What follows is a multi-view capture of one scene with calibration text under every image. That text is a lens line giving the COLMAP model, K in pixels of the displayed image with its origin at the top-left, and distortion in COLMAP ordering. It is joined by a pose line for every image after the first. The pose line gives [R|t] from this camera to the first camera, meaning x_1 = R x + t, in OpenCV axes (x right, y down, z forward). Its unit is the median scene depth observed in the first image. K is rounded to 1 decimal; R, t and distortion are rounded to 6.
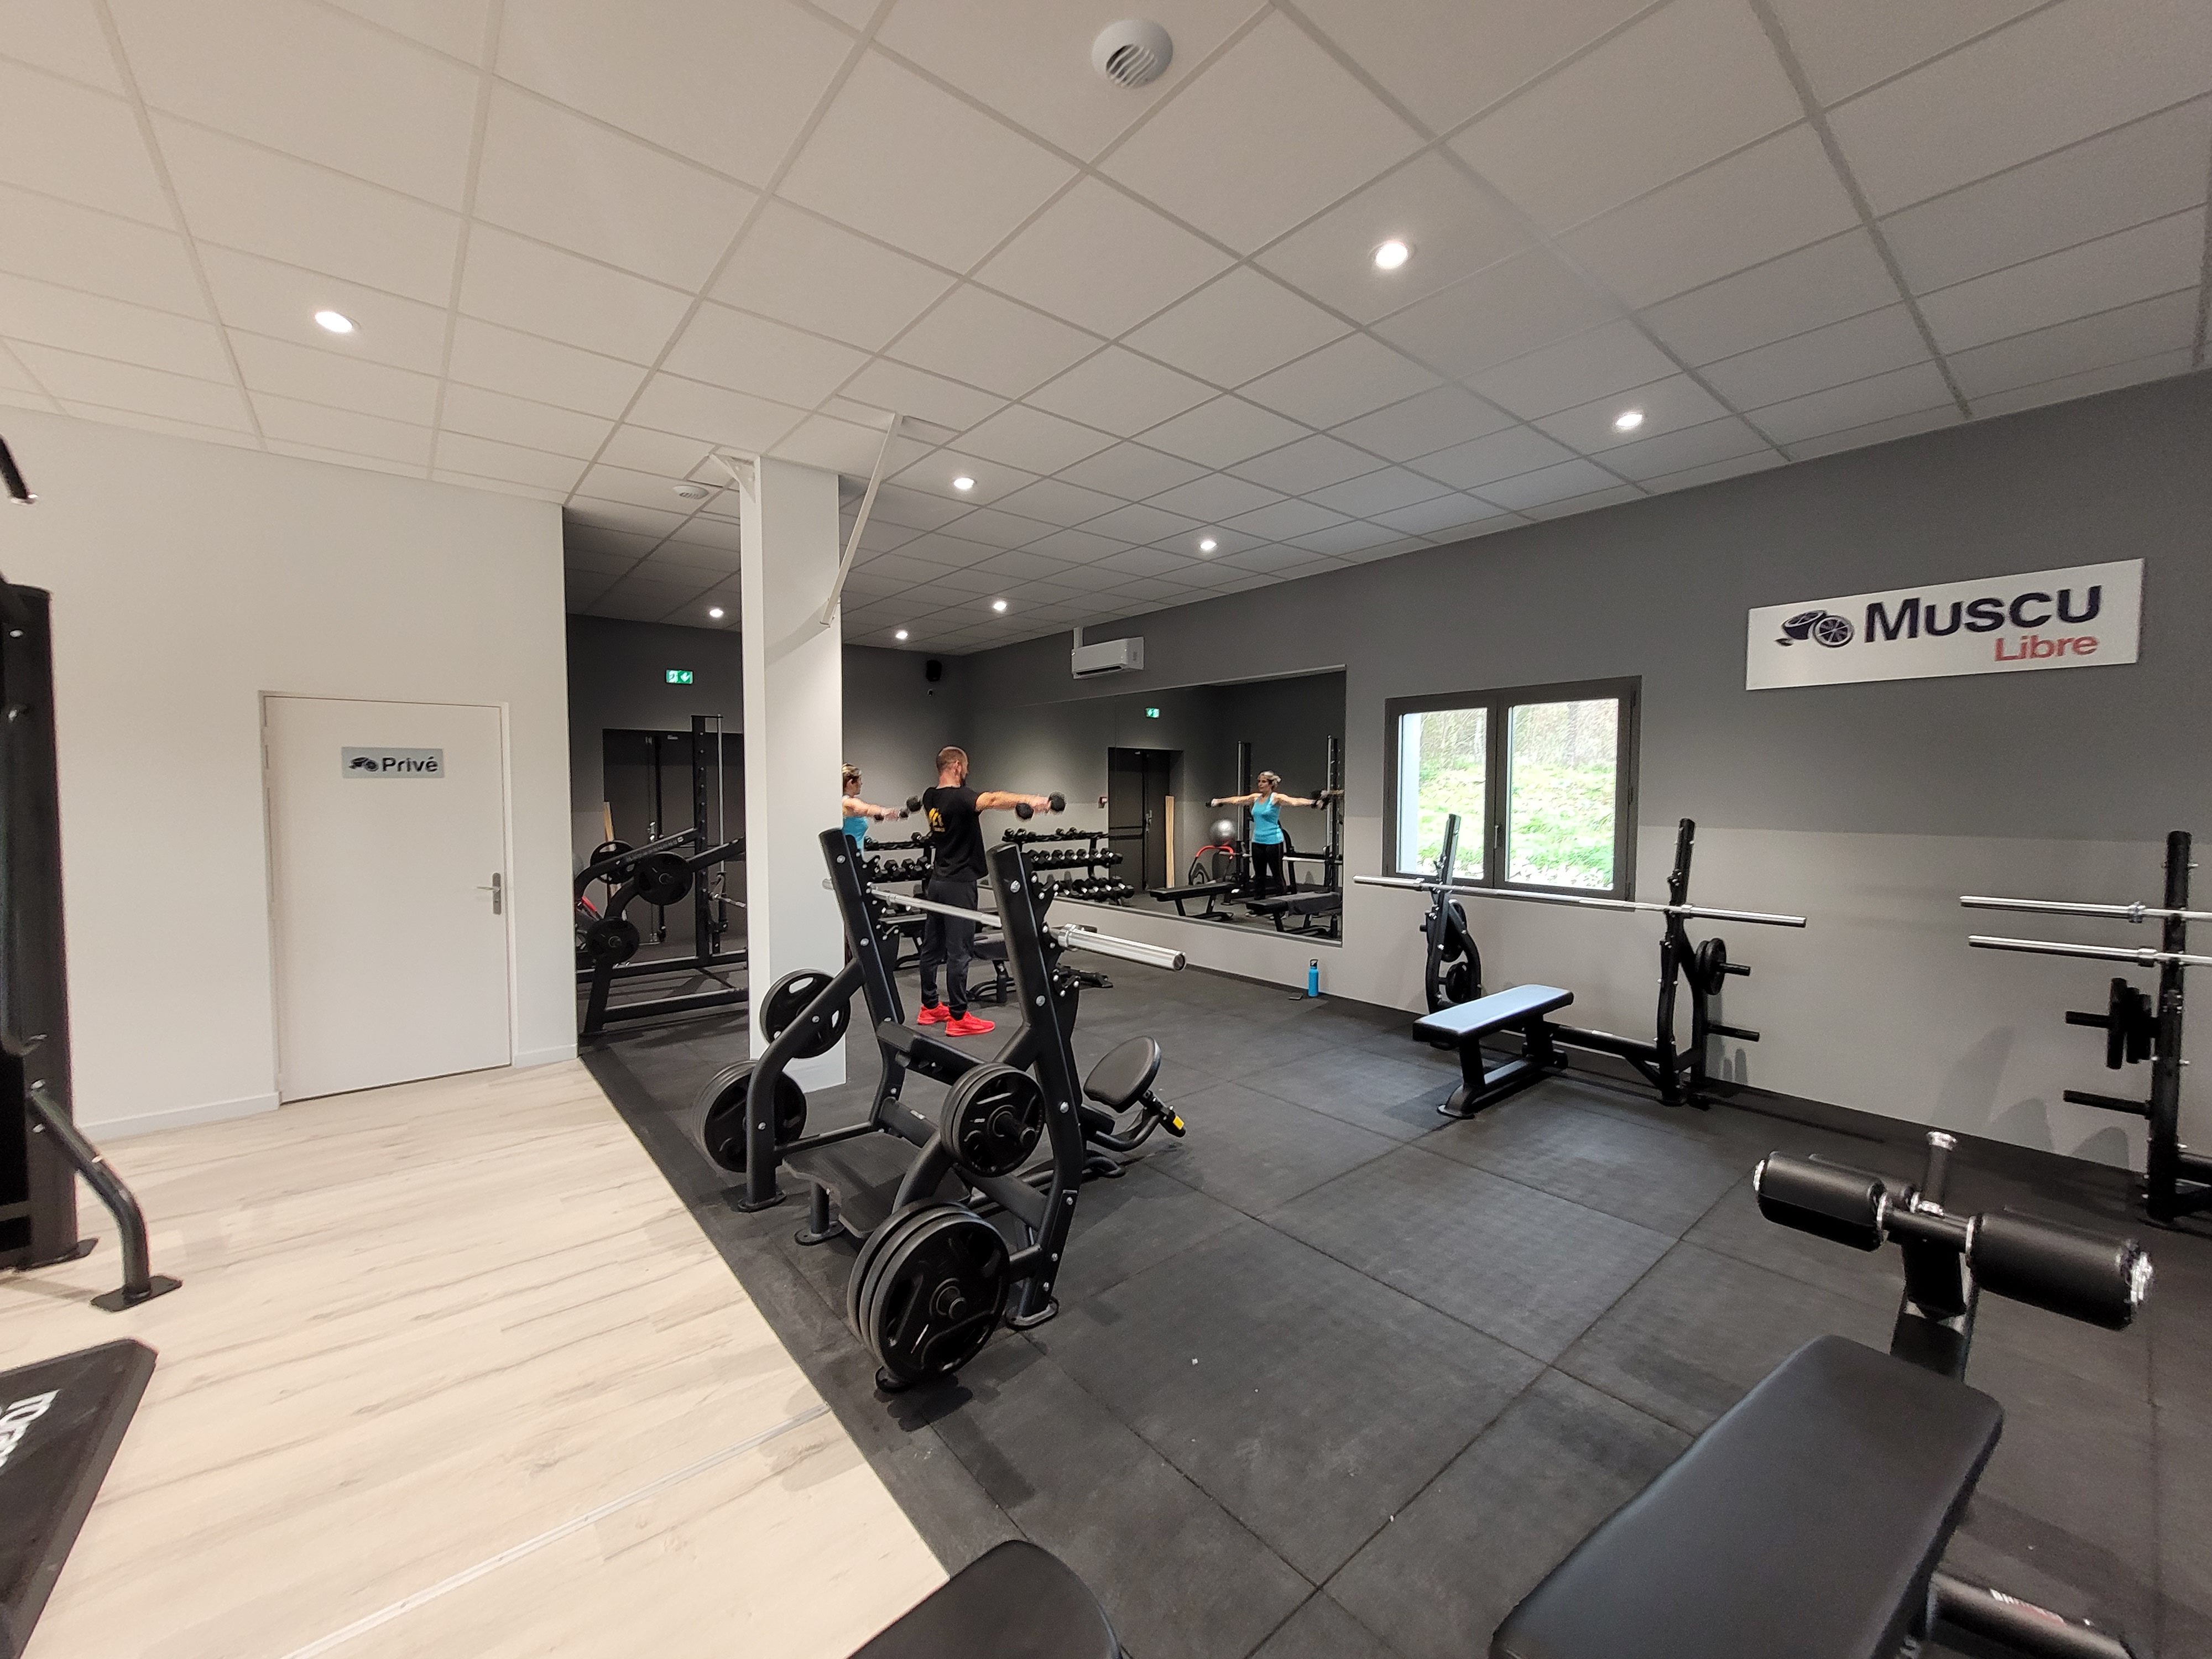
lens RADIAL K [[873.6, 0, 1089.2], [0, 873.6, 830.6], [0, 0, 1]] dist [0.000970, 0.000213]
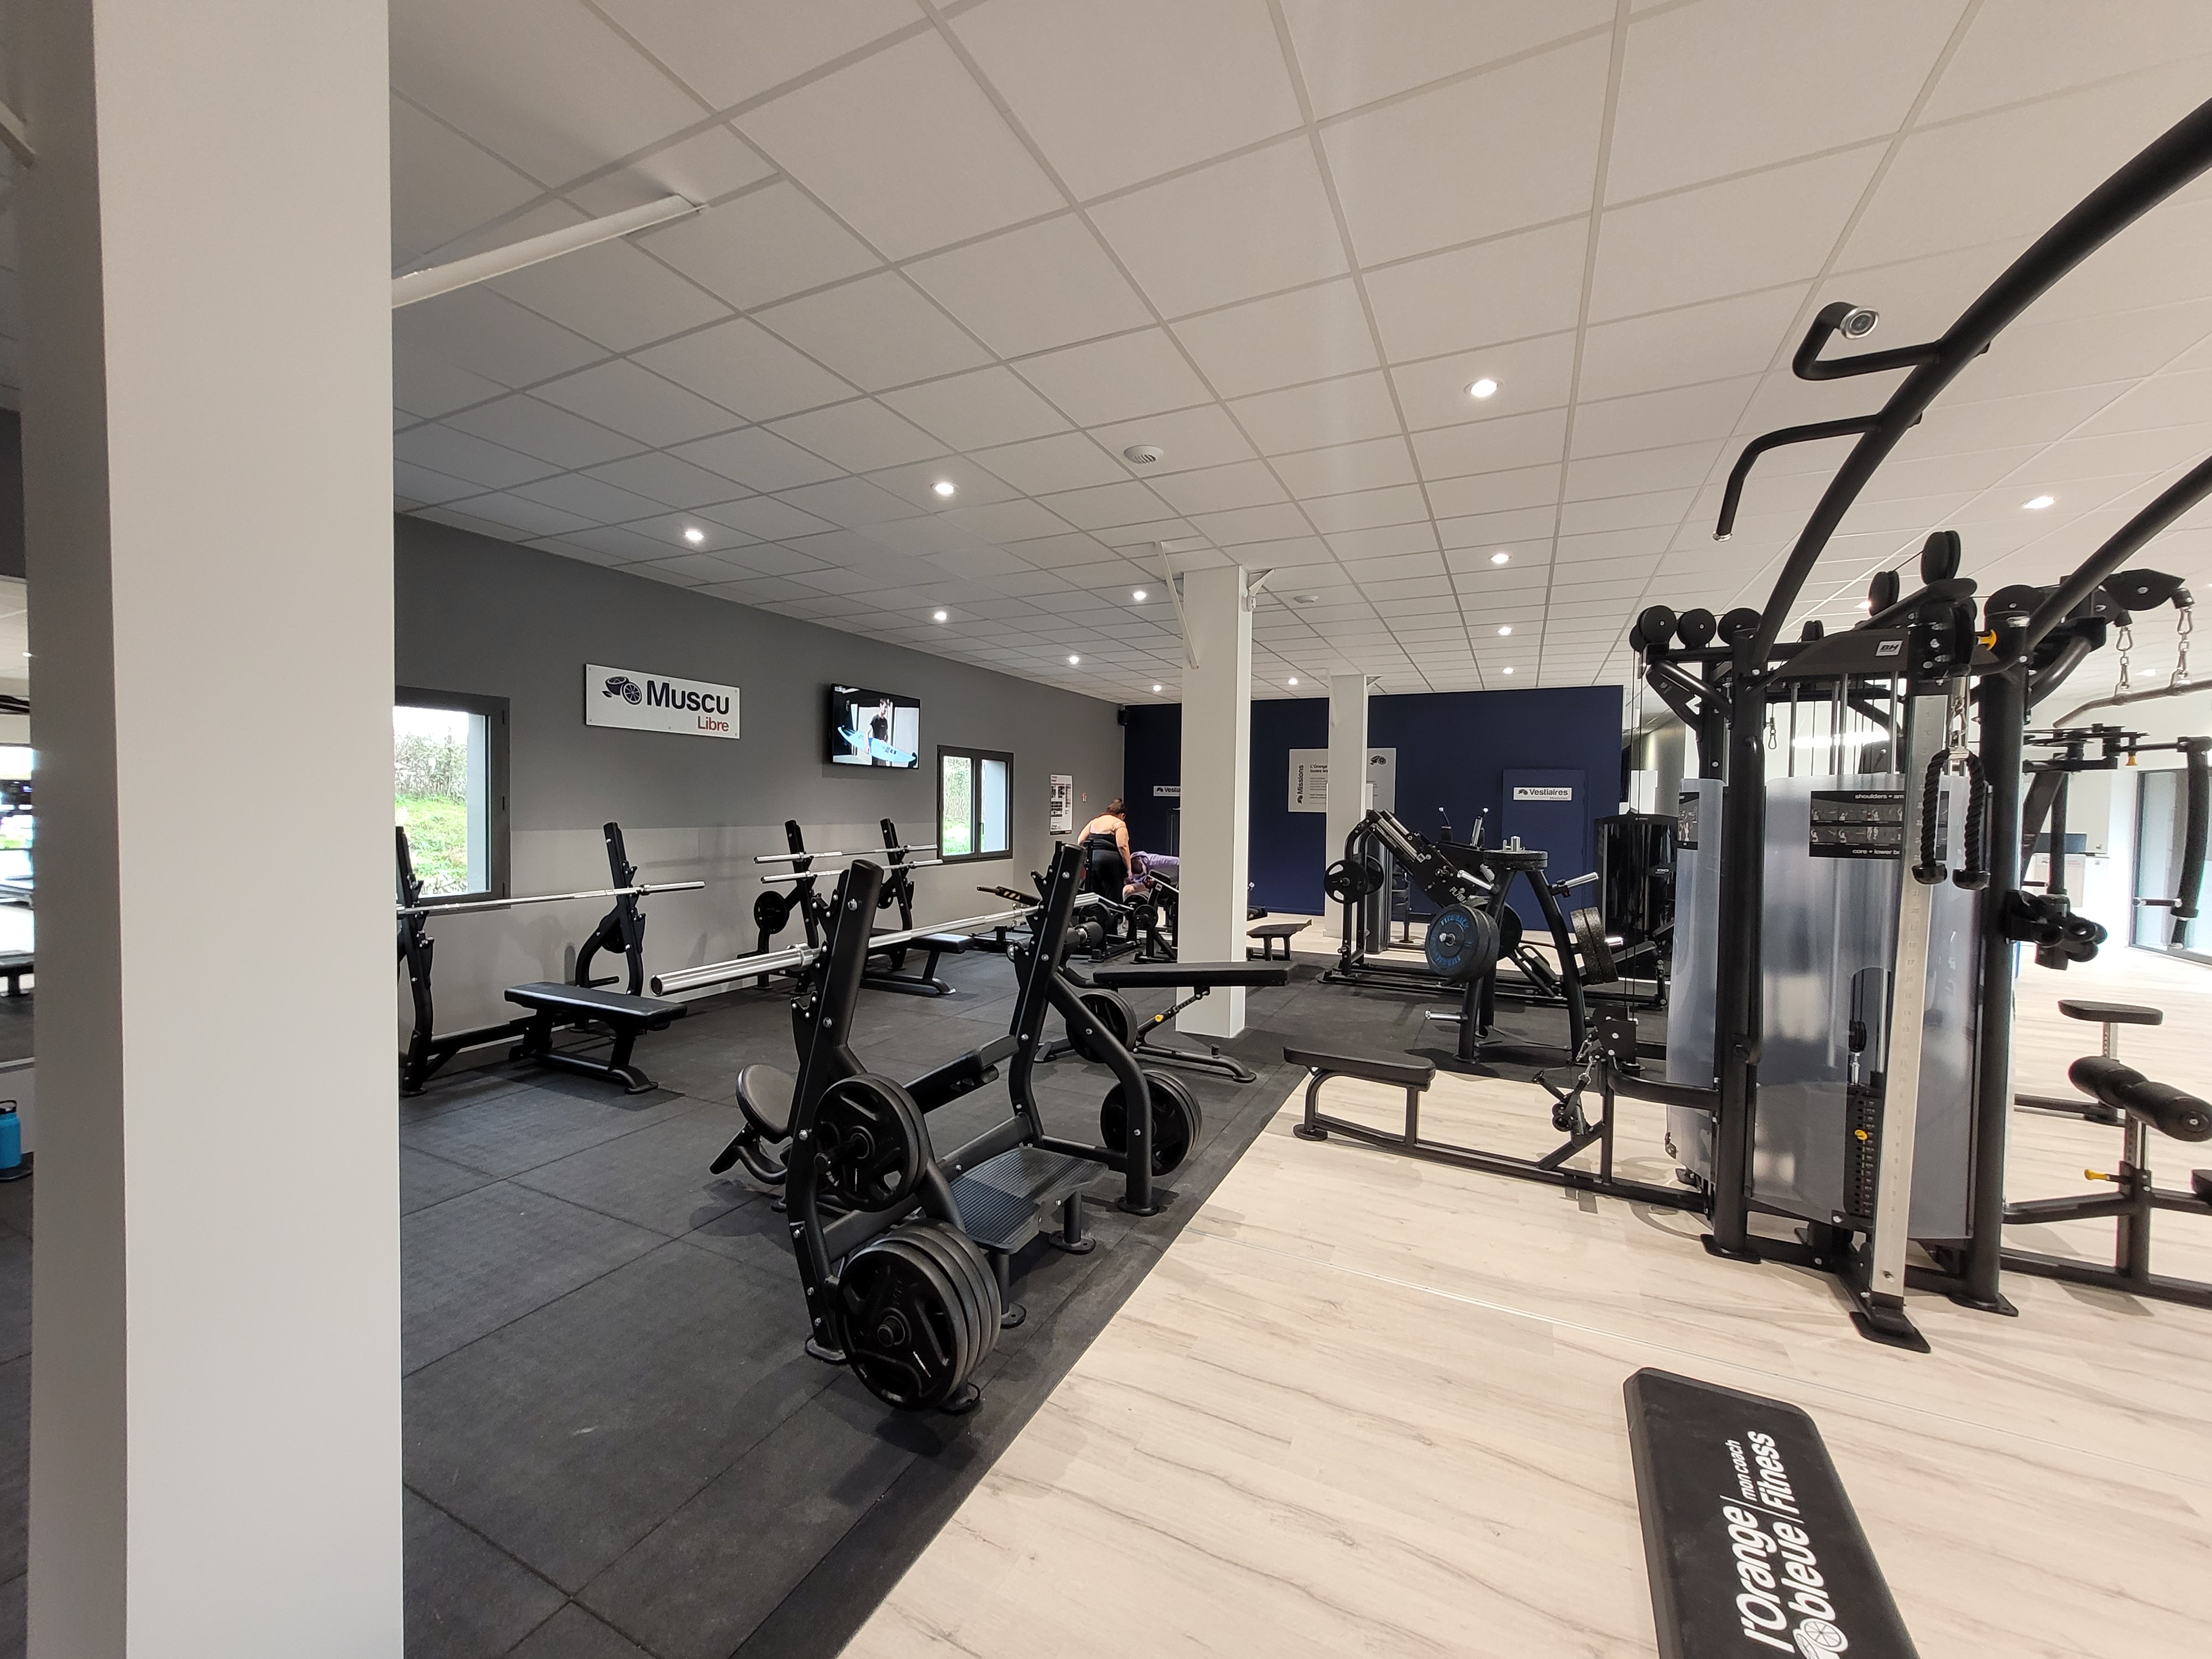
lens RADIAL K [[873.6, 0, 1089.2], [0, 873.6, 830.6], [0, 0, 1]] dist [0.000970, 0.000213]
pose [[-0.421568, -0.035984, 0.906082, -0.974159], [0.029634, 0.998132, 0.053428, -0.060452], [-0.906312, 0.049374, -0.419715, 1.092668]]
